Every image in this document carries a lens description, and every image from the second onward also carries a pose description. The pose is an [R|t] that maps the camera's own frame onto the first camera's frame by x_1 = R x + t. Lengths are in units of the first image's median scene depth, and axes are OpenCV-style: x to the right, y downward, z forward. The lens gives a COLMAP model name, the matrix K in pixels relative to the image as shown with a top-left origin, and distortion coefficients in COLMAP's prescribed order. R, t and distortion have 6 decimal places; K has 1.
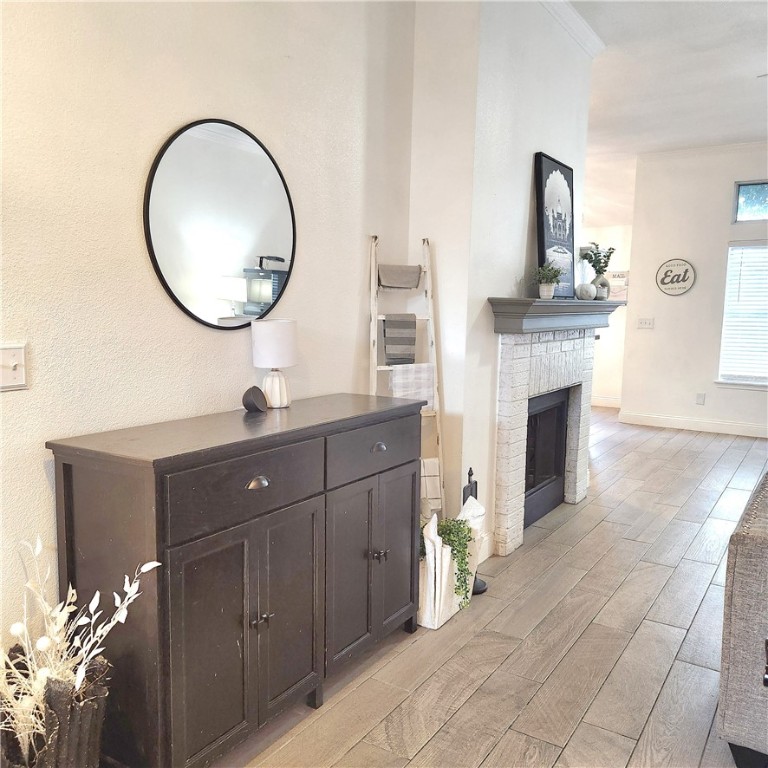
lens RADIAL K [[683.4, 0, 378.9], [0, 683.4, 389.6], [0, 0, 1]] dist [0.070826, -0.062943]
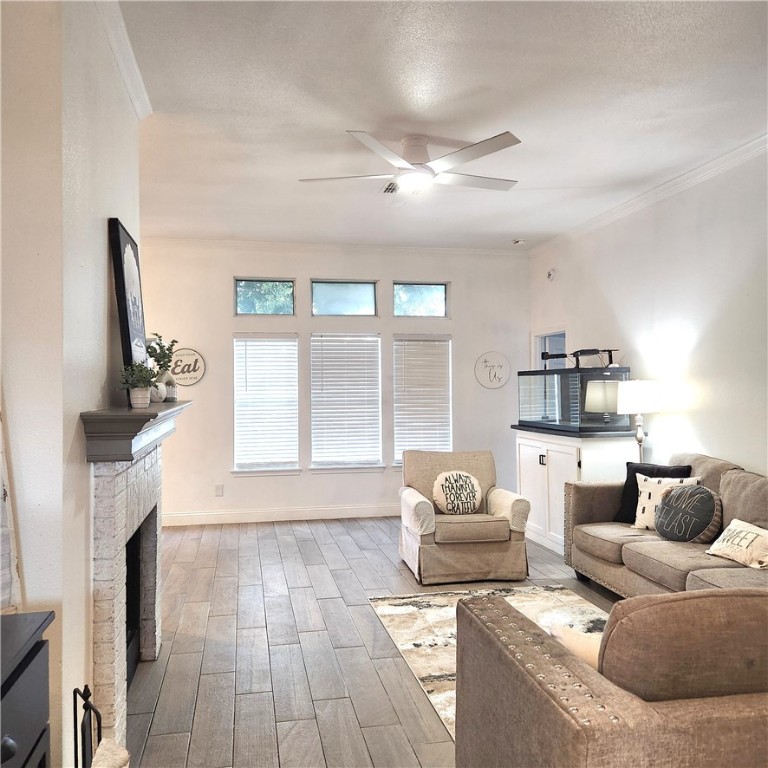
lens RADIAL K [[683.4, 0, 377.9], [0, 683.4, 390.2], [0, 0, 1]] dist [0.070826, -0.062943]
pose [[0.714019, -0.022649, 0.699760, -0.087128], [0.100889, 0.992374, -0.070825, -0.062770], [-0.692819, 0.121168, 0.710859, 0.244290]]
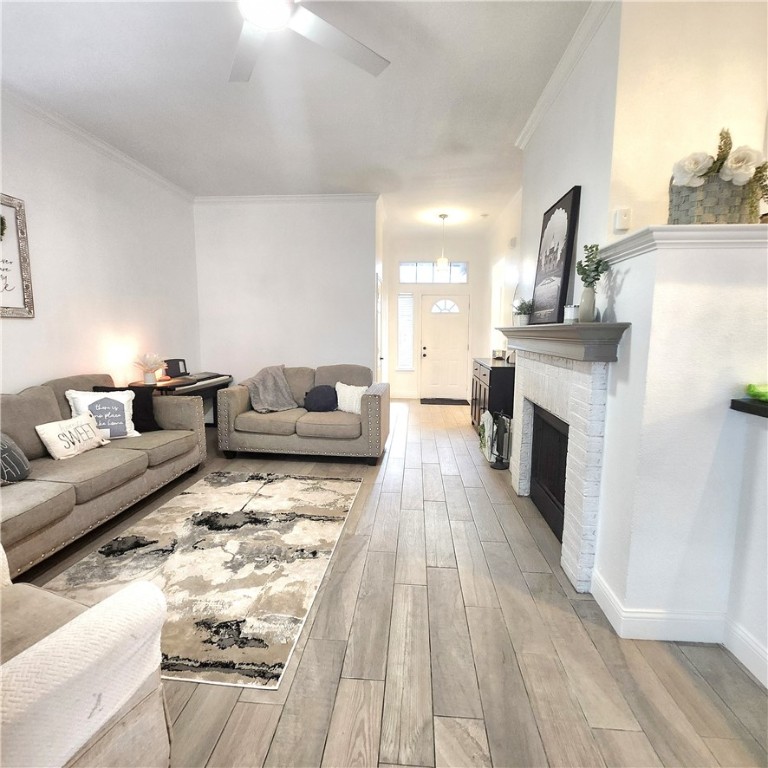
lens RADIAL K [[400.7, 0, 385.2], [0, 400.7, 380.0], [0, 0, 1]] dist [0.001746, -0.005500]
pose [[-0.886059, 0.035364, -0.462222, 0.705346], [-0.074469, 0.973278, 0.217218, -0.150798], [0.457552, 0.226889, -0.859748, 1.321449]]
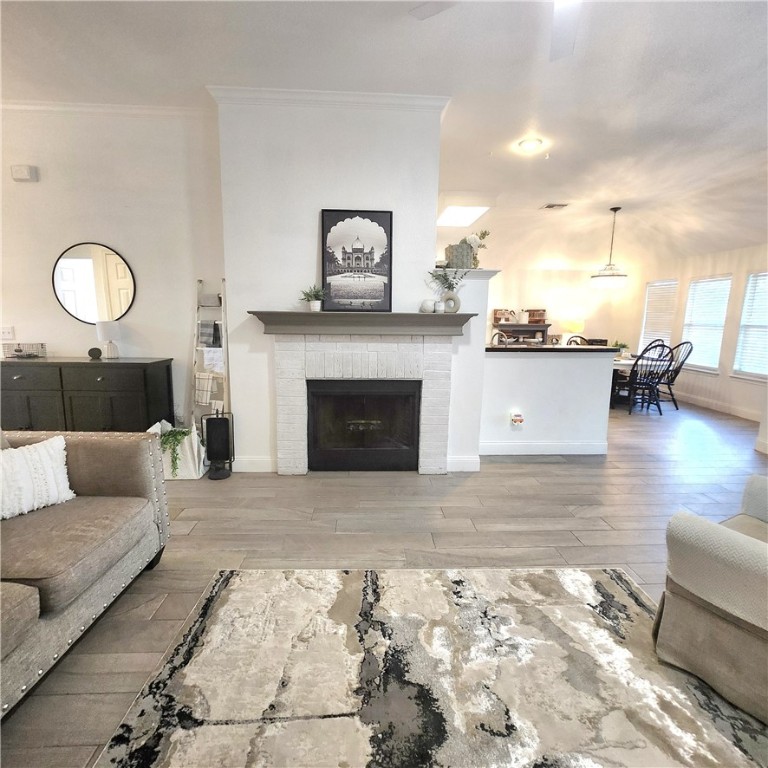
lens RADIAL K [[400.7, 0, 384.4], [0, 400.7, 380.8], [0, 0, 1]] dist [0.001746, -0.005500]
pose [[0.567608, 0.122631, -0.814115, 0.846654], [-0.103767, 0.991615, 0.077021, -0.055586], [0.816734, 0.040760, 0.575573, 0.525225]]
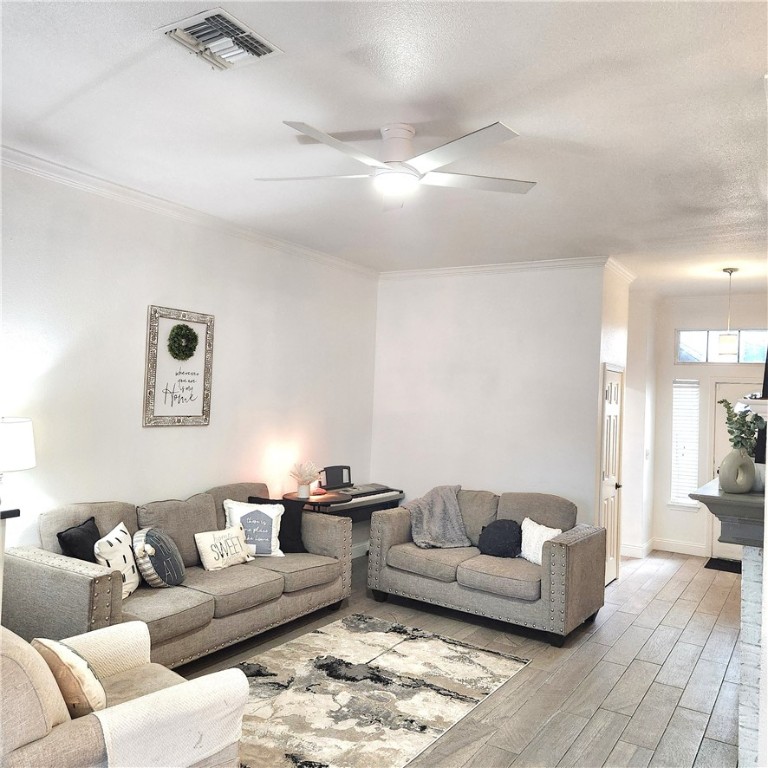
lens RADIAL K [[683.4, 0, 384.8], [0, 683.4, 383.2], [0, 0, 1]] dist [0.070826, -0.062943]
pose [[-0.998264, -0.058797, -0.003324, 0.619055], [-0.058839, 0.993407, 0.098391, -0.268241], [-0.002483, 0.098416, -0.995142, 1.619586]]
